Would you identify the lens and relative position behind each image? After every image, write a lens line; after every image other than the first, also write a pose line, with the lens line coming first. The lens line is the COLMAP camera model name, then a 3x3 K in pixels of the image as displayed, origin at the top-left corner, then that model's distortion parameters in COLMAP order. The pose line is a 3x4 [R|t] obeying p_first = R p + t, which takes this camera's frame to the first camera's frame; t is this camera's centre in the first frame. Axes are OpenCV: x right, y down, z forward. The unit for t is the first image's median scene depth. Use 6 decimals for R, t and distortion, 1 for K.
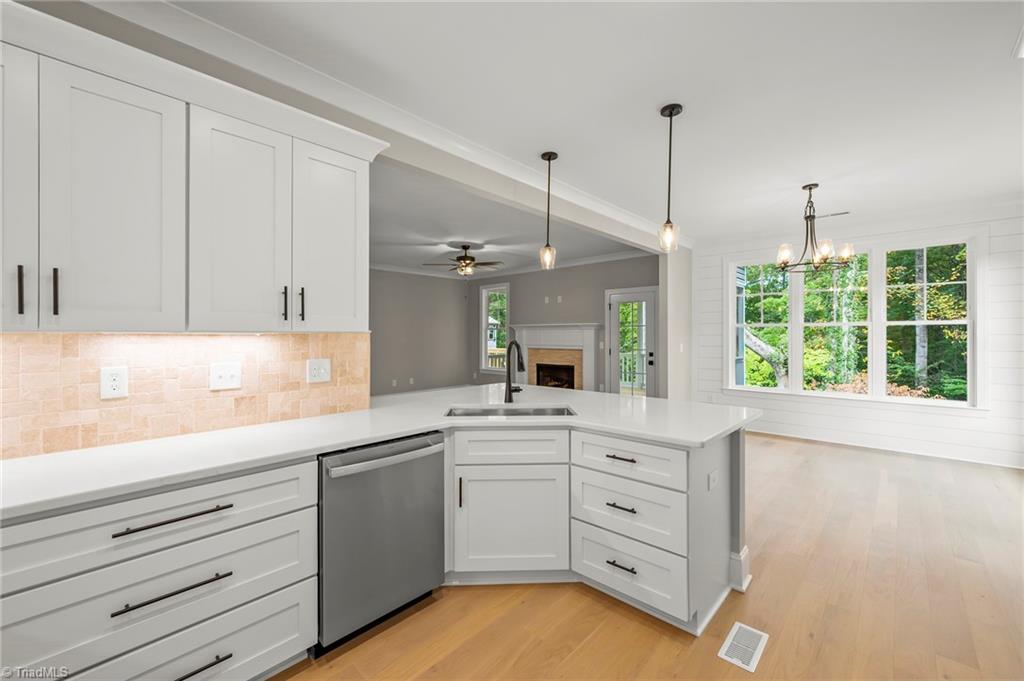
lens RADIAL K [[416.0, 0, 510.5], [0, 416.0, 334.8], [0, 0, 1]] dist [-0.003149, -0.000378]
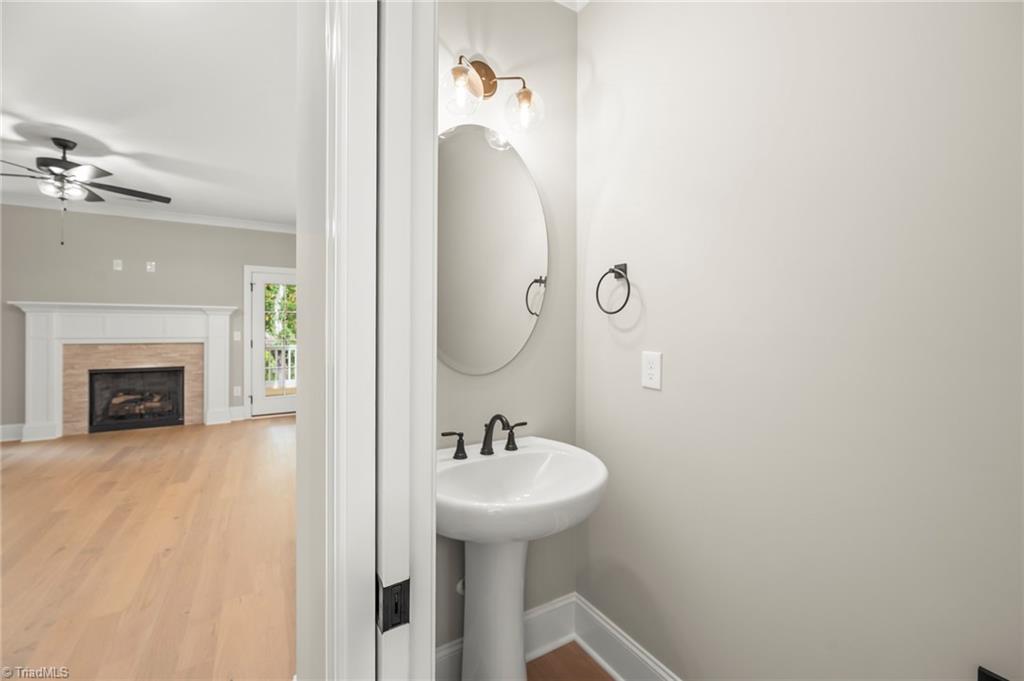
lens RADIAL K [[416.0, 0, 510.5], [0, 416.0, 334.8], [0, 0, 1]] dist [-0.003149, -0.000378]
pose [[0.278246, -0.014606, 0.960399, -0.365441], [-0.004707, 0.999852, 0.016570, 0.007586], [-0.960498, -0.009131, 0.278136, 0.282686]]
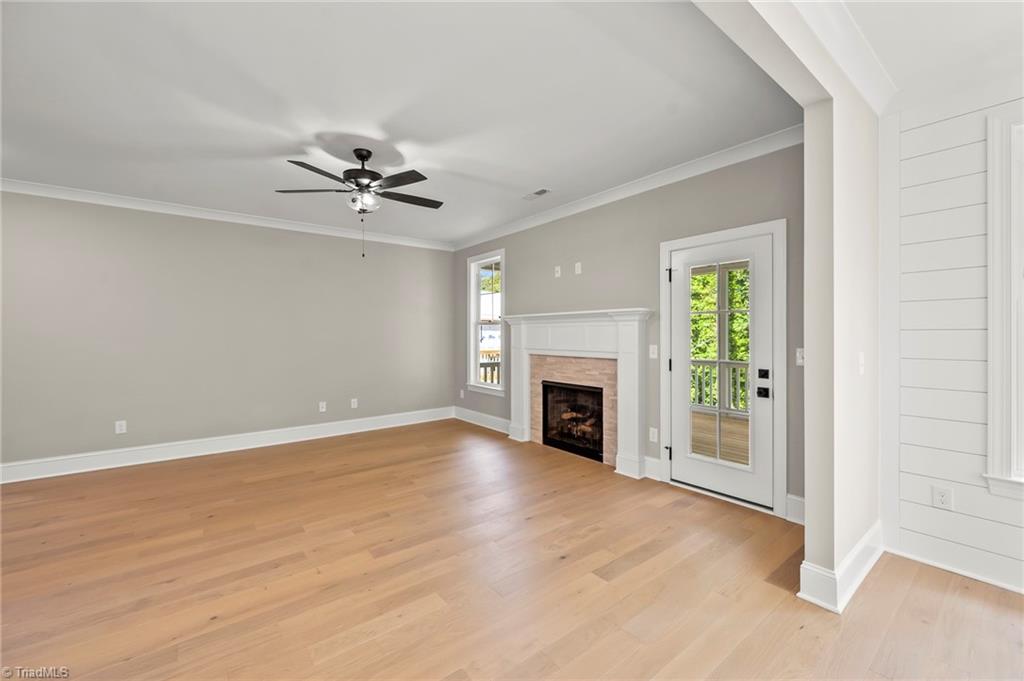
lens RADIAL K [[416.0, 0, 510.5], [0, 416.0, 334.8], [0, 0, 1]] dist [-0.003149, -0.000378]
pose [[0.988074, -0.000500, -0.153979, 0.117932], [0.000783, 0.999998, 0.001778, 0.003400], [0.153978, -0.001878, 0.988072, 0.444077]]
